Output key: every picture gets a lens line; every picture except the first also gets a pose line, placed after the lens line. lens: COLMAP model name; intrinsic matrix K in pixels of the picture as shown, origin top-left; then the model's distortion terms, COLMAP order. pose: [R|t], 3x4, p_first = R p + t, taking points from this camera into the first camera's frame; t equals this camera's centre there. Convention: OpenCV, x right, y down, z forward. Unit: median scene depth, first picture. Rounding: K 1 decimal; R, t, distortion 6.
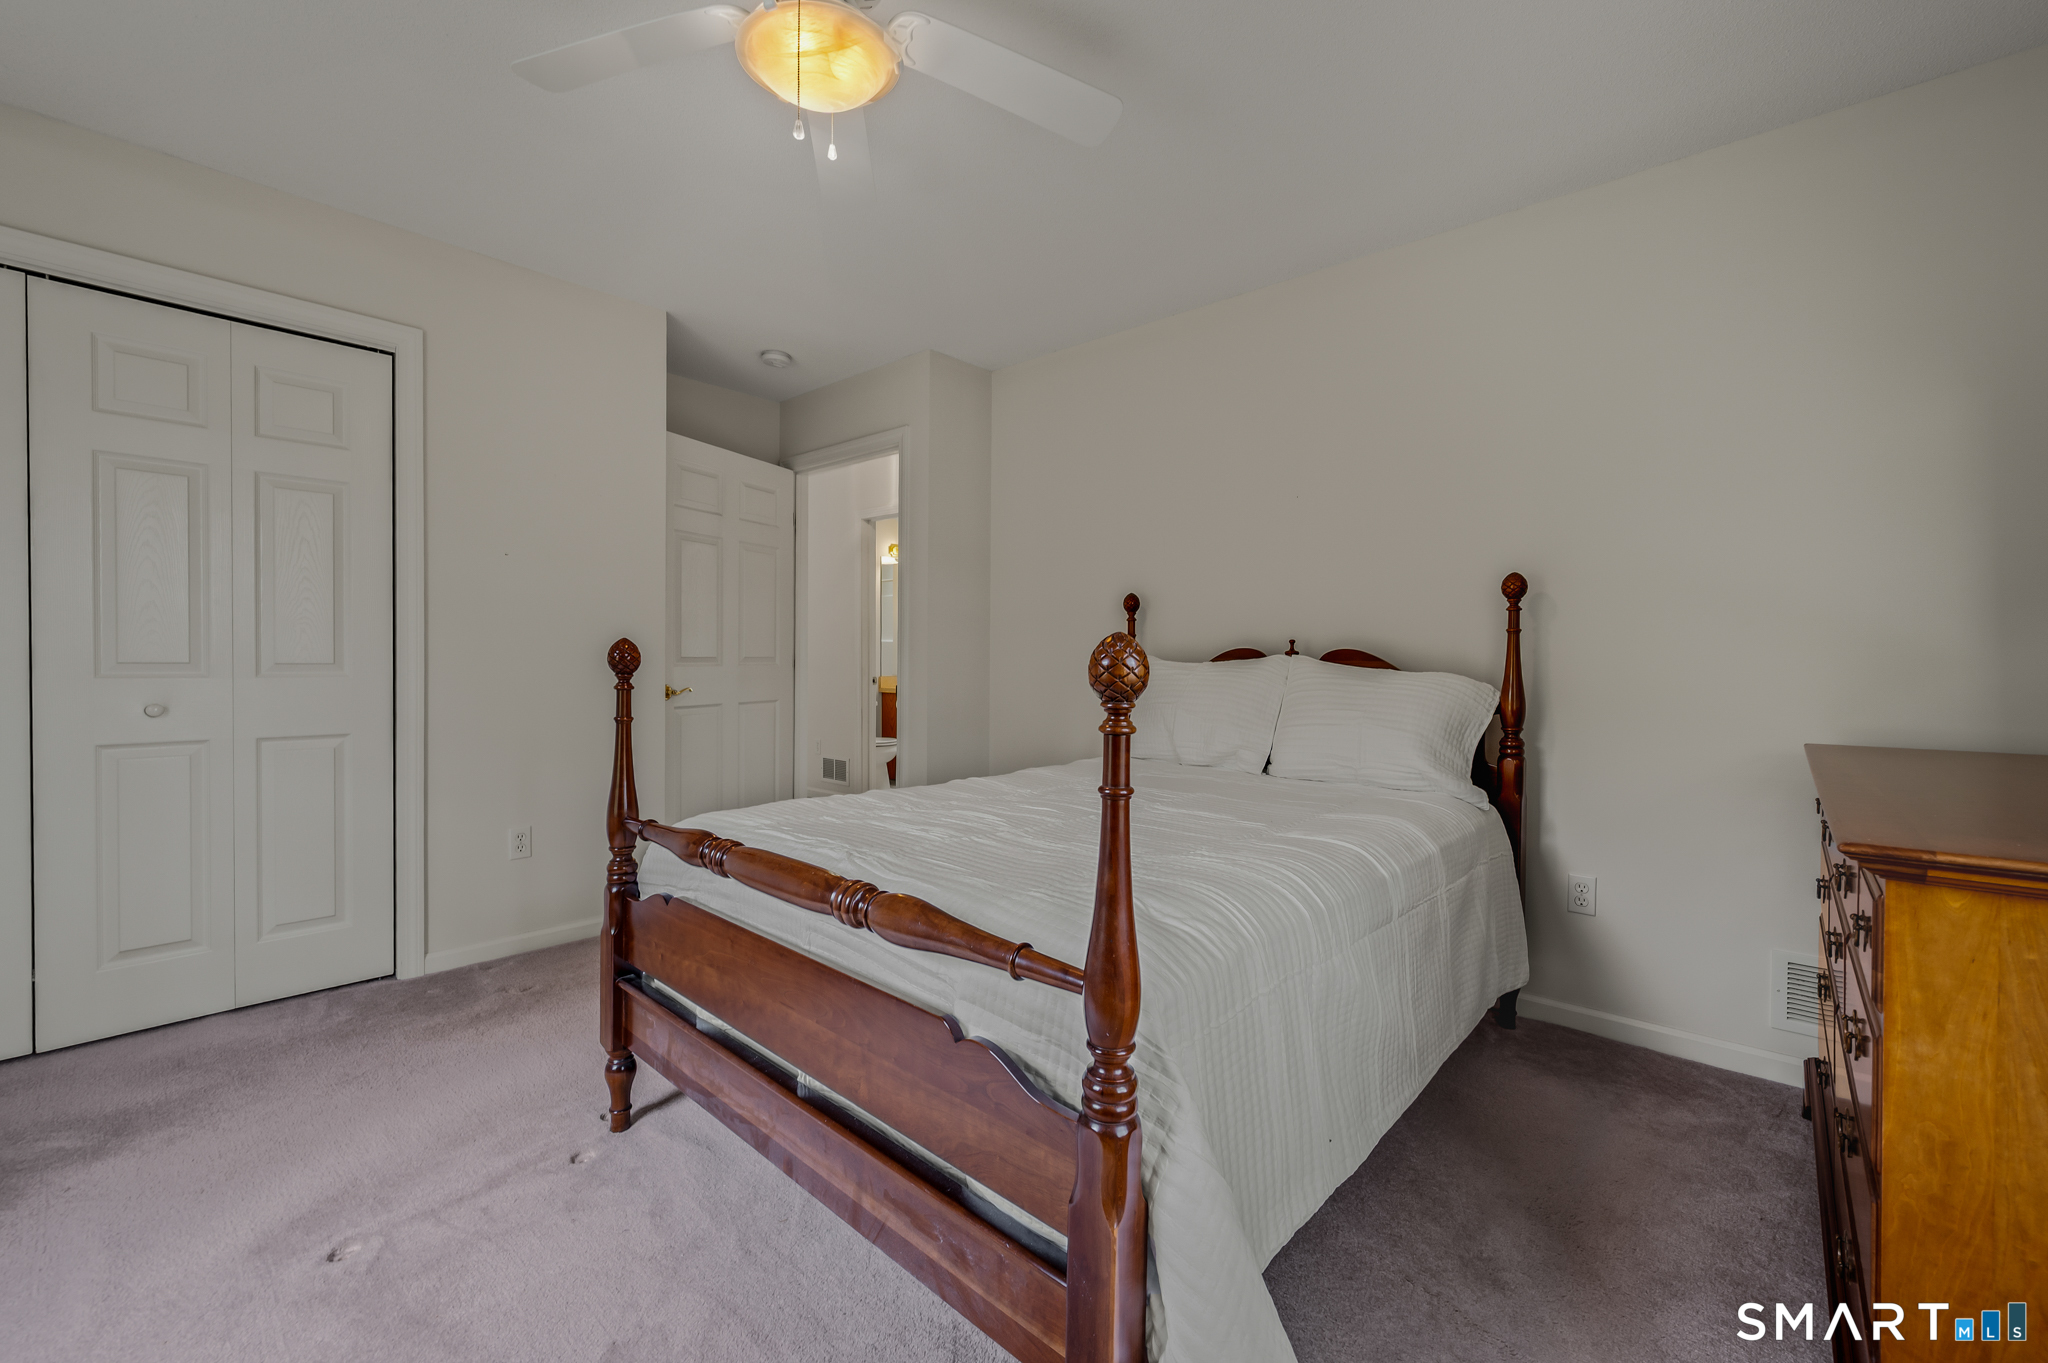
lens RADIAL K [[827.3, 0, 1038.9], [0, 827.3, 665.3], [0, 0, 1]] dist [-0.000558, -0.000162]
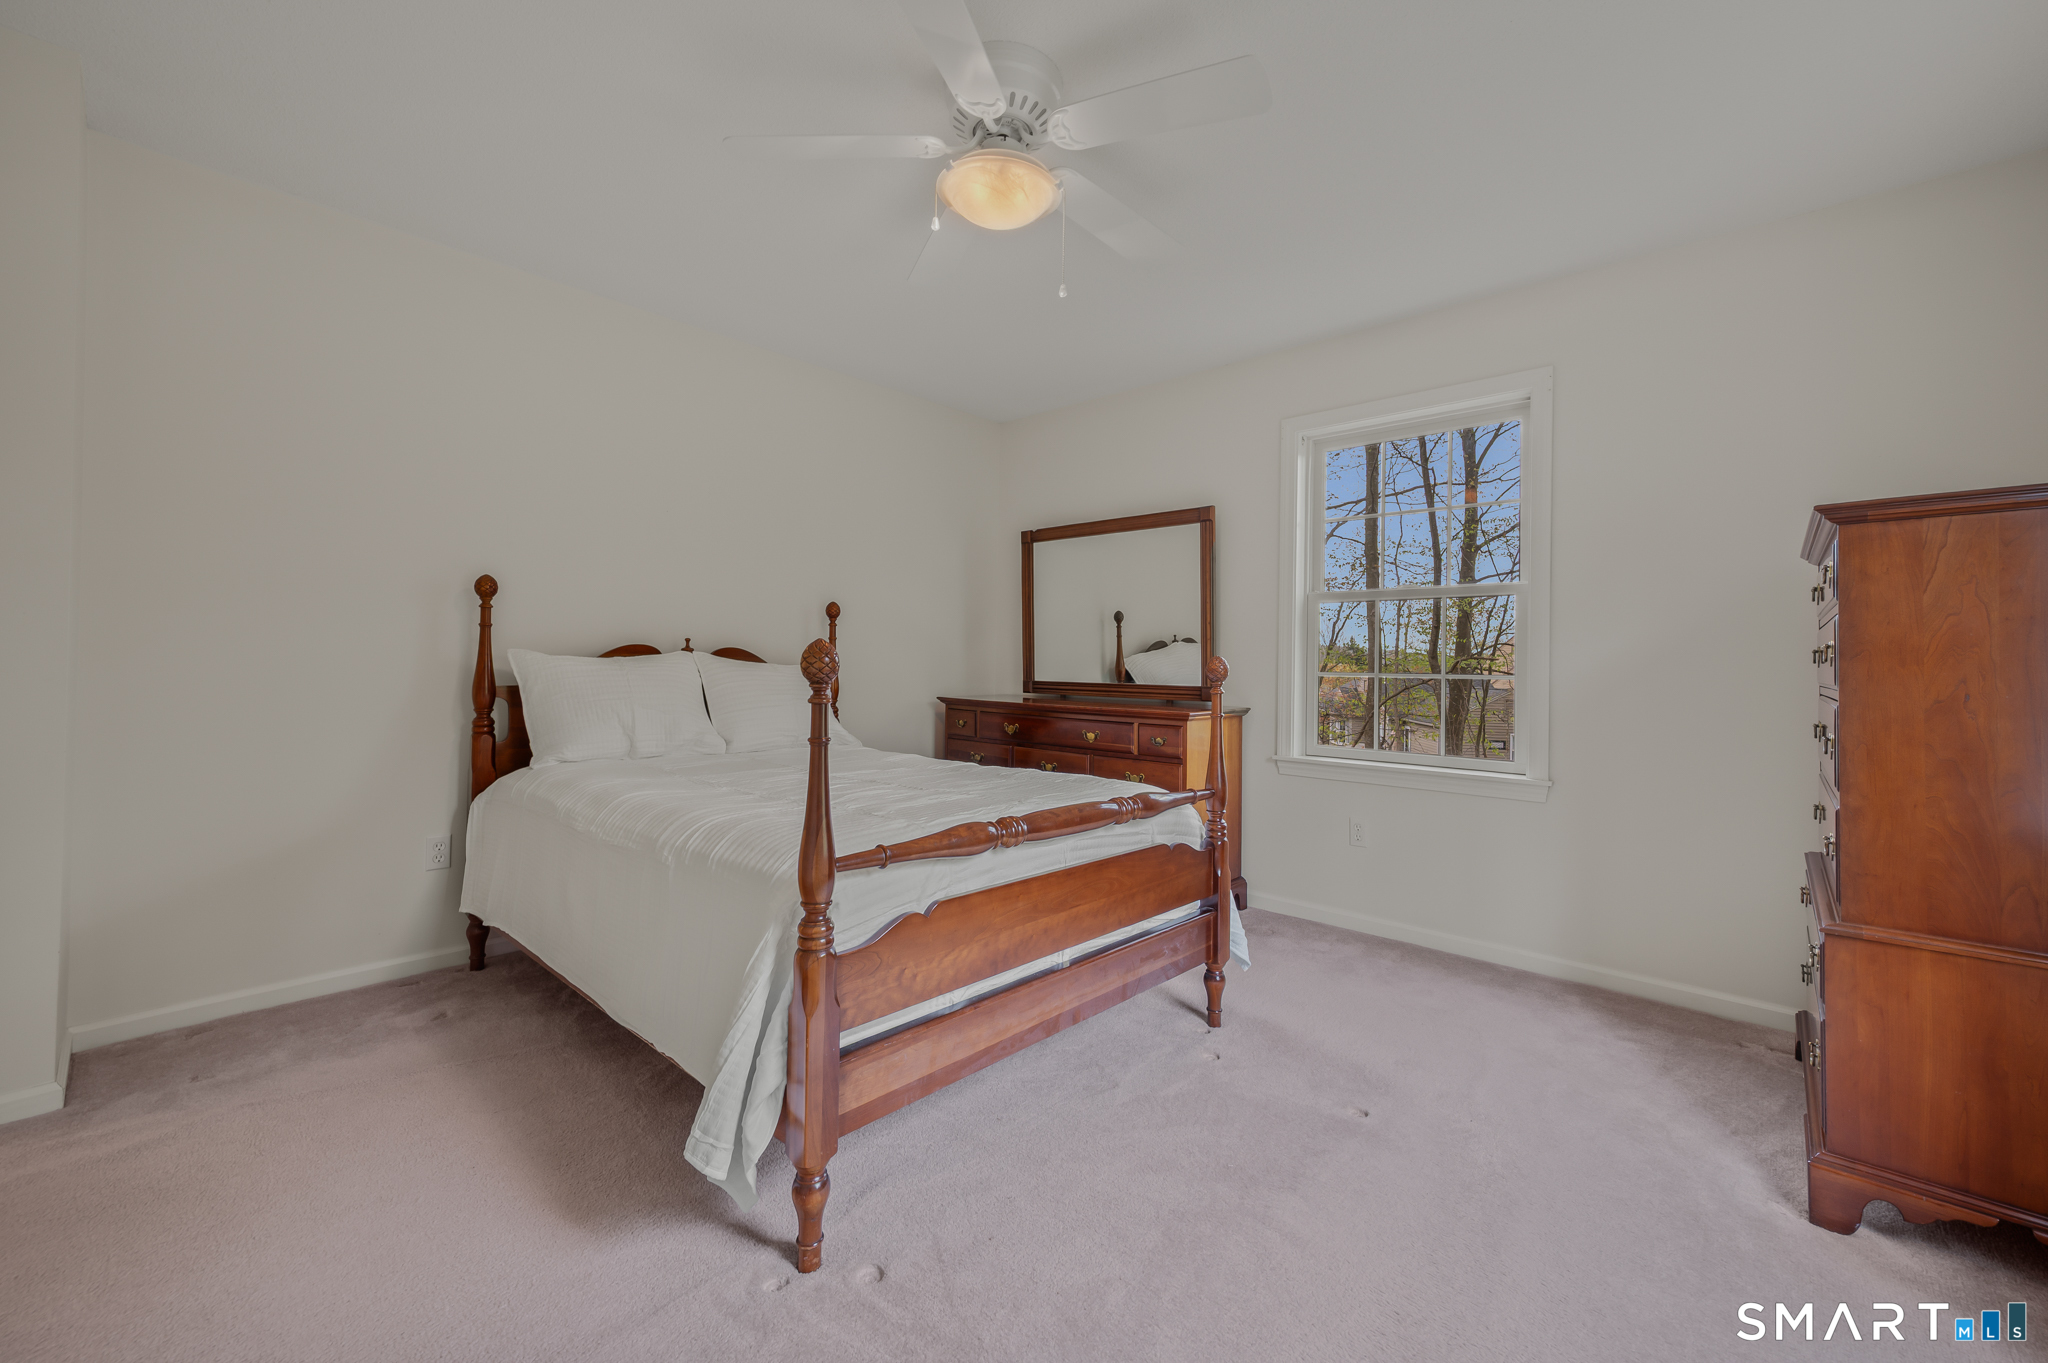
lens RADIAL K [[827.3, 0, 1038.9], [0, 827.3, 665.3], [0, 0, 1]] dist [-0.000558, -0.000162]
pose [[0.001554, -0.011089, 0.999937, -1.076191], [-0.000330, 0.999938, 0.011090, -0.008282], [-0.999999, -0.000347, 0.001550, 0.669341]]
